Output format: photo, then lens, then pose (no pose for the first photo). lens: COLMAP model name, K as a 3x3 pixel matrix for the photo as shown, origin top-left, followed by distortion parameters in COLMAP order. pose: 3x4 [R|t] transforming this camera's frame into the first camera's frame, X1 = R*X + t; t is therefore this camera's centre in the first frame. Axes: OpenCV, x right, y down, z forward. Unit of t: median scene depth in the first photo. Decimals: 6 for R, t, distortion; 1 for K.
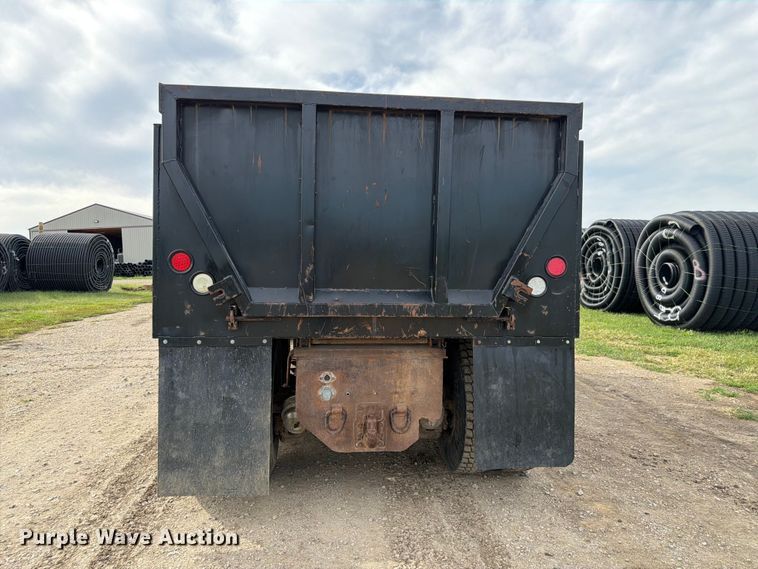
lens RADIAL K [[534.2, 0, 379.0], [0, 534.2, 284.5], [0, 0, 1]] dist [0.010605, 0.000486]
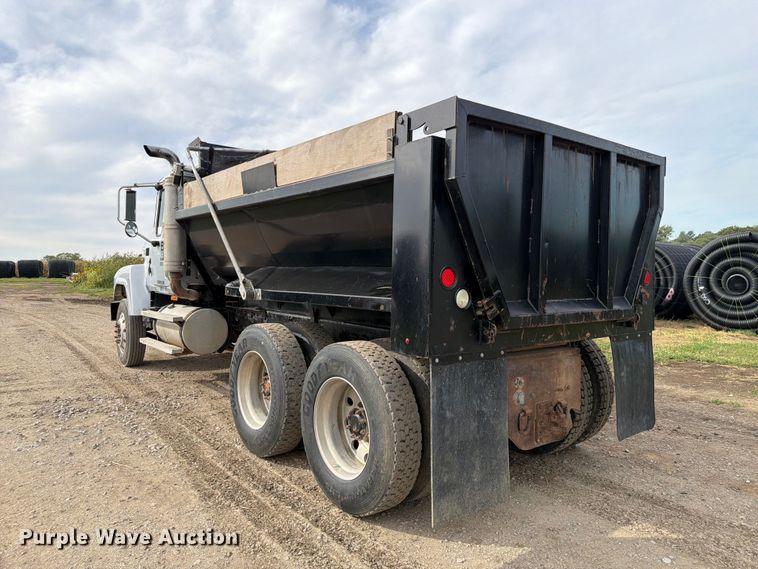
lens RADIAL K [[527.0, 0, 379.0], [0, 527.0, 284.5], [0, 0, 1]] dist [0.062941, -0.071391]
pose [[0.849052, -0.017674, 0.528014, -0.925275], [0.026751, 0.999596, -0.009556, -0.022215], [-0.527632, 0.022239, 0.849182, 0.232824]]
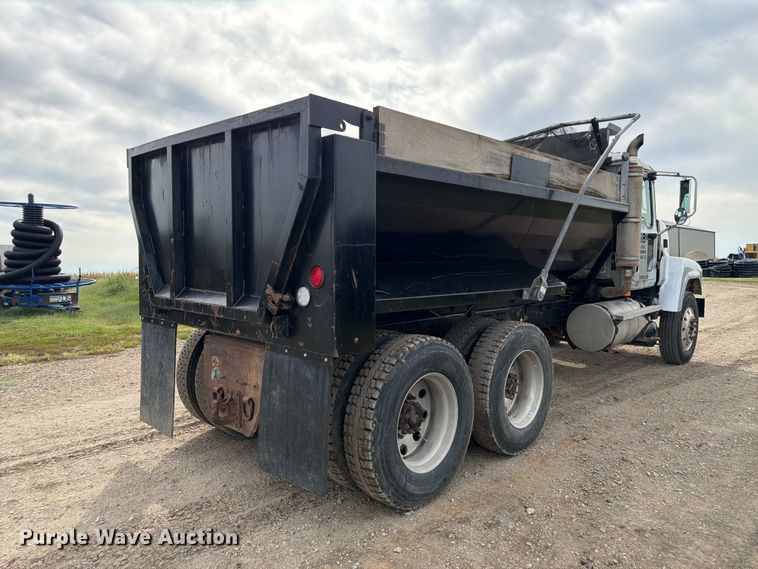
lens RADIAL K [[530.7, 0, 379.0], [0, 530.7, 284.5], [0, 0, 1]] dist [0.020467, -0.004516]
pose [[0.650609, 0.038946, -0.758413, 1.097370], [-0.037197, 0.999120, 0.019396, -0.040853], [0.758501, 0.015592, 0.651485, 0.490851]]
